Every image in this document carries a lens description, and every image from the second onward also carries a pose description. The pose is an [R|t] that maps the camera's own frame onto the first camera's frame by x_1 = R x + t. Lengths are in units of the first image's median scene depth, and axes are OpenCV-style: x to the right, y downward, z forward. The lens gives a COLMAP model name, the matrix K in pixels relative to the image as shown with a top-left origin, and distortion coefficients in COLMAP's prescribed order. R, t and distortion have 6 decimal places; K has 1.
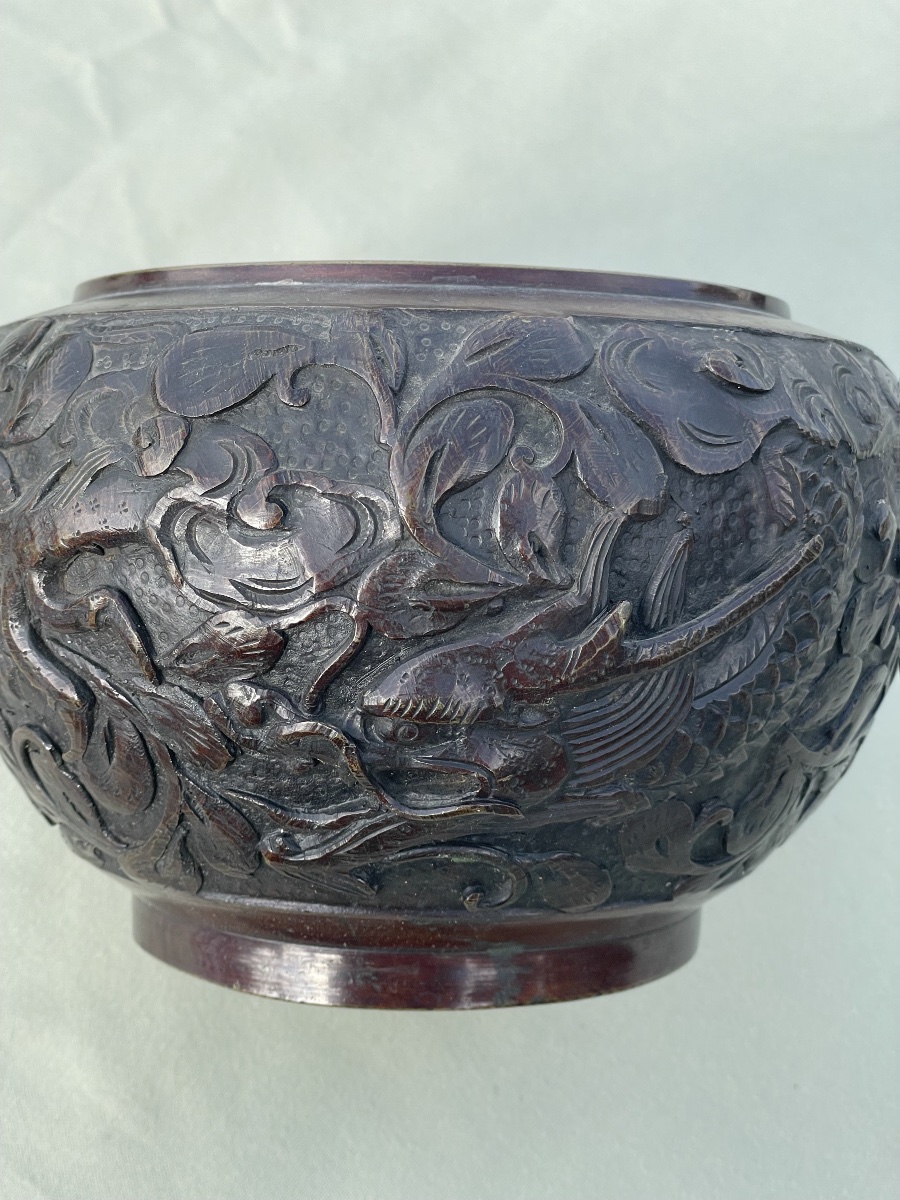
lens RADIAL K [[1822.7, 0, 446.6], [0, 1822.7, 596.0], [0, 0, 1]] dist [-0.007782, 0.000000]
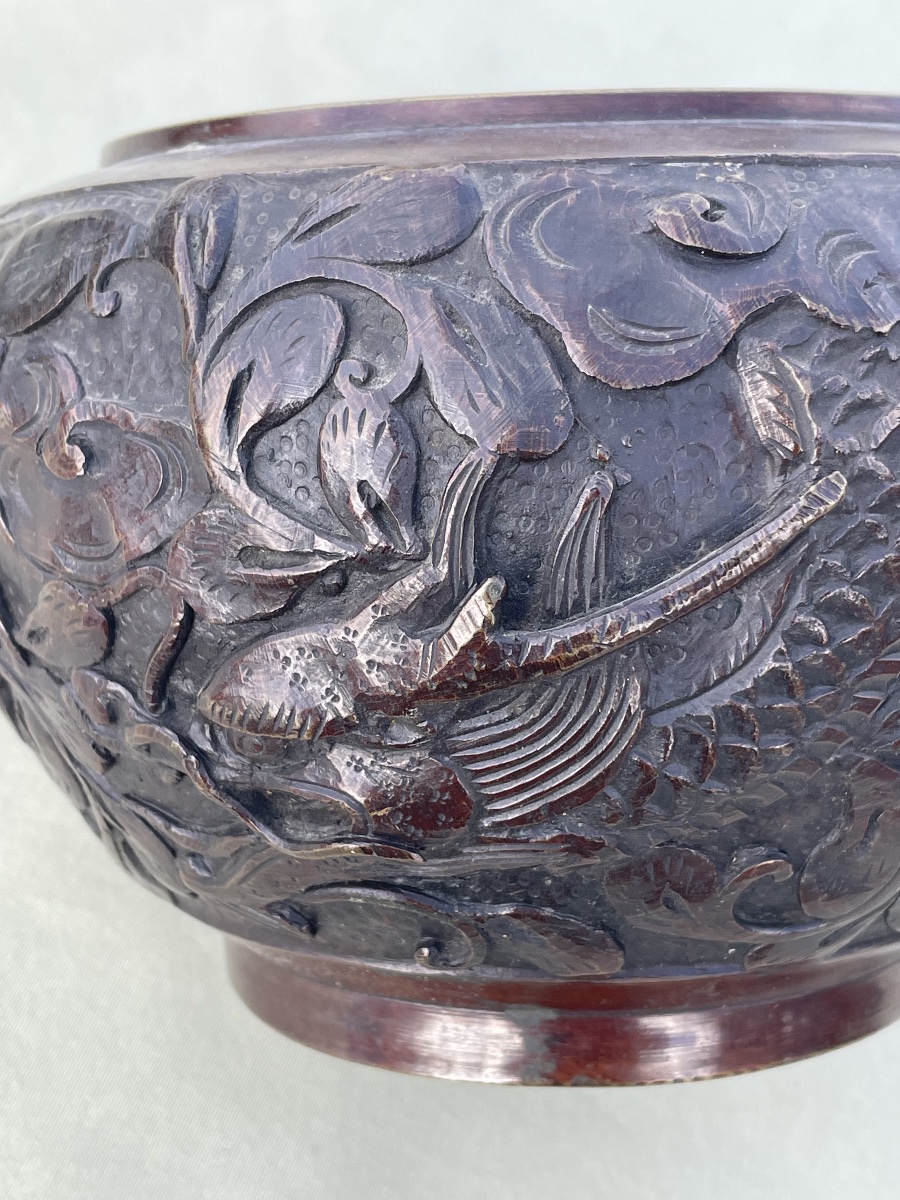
lens RADIAL K [[1853.7, 0, 450.9], [0, 1853.7, 606.1], [0, 0, 1]] dist [0.043632, 0.000000]
pose [[0.897914, 0.021859, -0.439628, 0.383819], [0.015946, 0.996495, 0.082116, -0.043628], [0.439882, -0.080744, 0.894418, 0.347843]]
